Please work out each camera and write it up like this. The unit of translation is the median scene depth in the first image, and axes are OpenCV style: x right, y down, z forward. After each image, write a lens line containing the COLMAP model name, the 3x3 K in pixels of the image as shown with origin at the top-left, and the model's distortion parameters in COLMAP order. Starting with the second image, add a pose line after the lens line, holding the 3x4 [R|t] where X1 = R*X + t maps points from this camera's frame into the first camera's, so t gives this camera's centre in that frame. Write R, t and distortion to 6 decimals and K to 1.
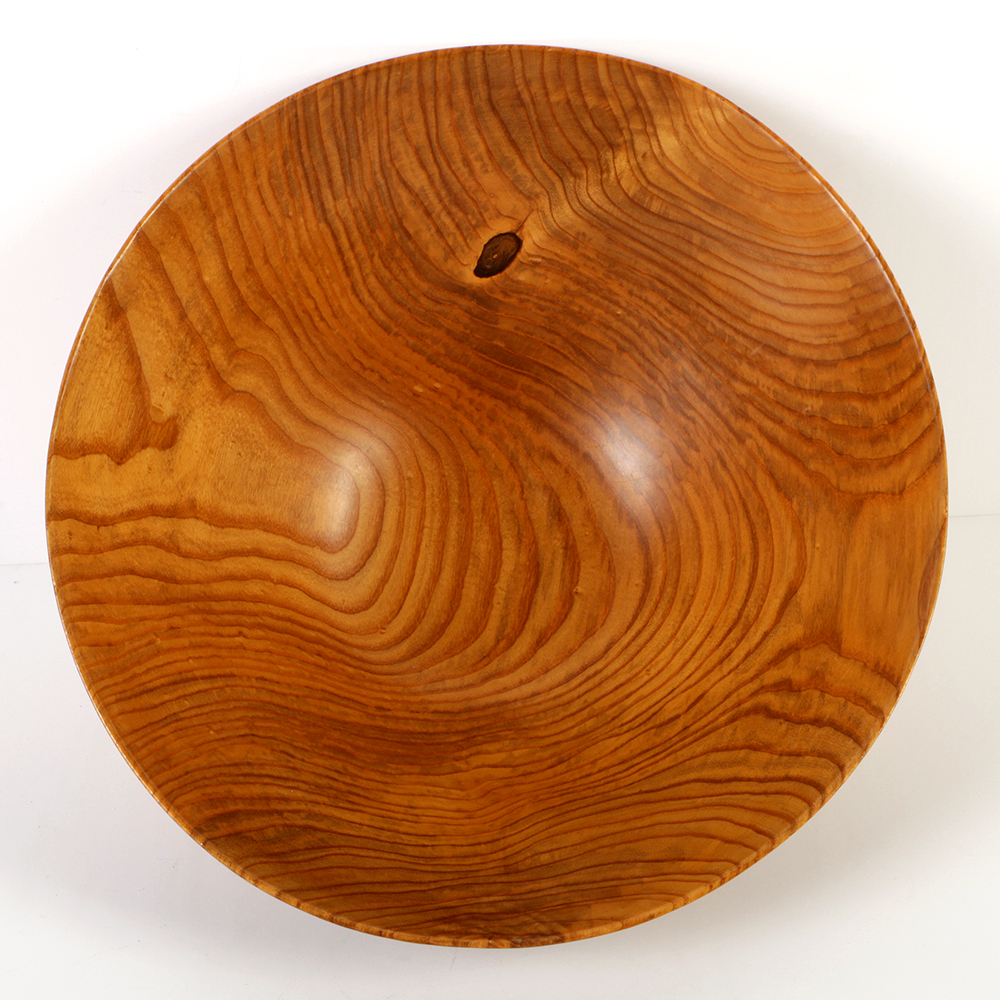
lens RADIAL K [[1525.8, 0, 498.3], [0, 1525.8, 503.2], [0, 0, 1]] dist [0.029694, 0.000000]
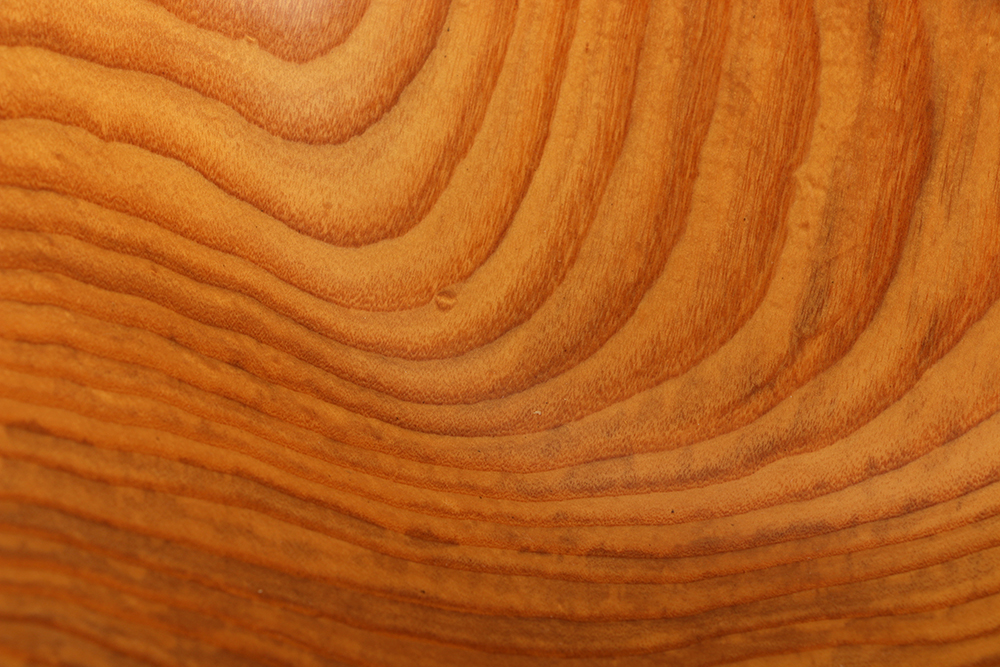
lens RADIAL K [[3660.0, 0, 500.7], [0, 3660.0, 333.1], [0, 0, 1]] dist [-0.106295, 0.000000]
pose [[0.996610, 0.023633, -0.078804, -0.002649], [-0.017743, 0.997054, 0.074619, 0.033684], [0.080336, -0.072968, 0.994093, 0.238036]]
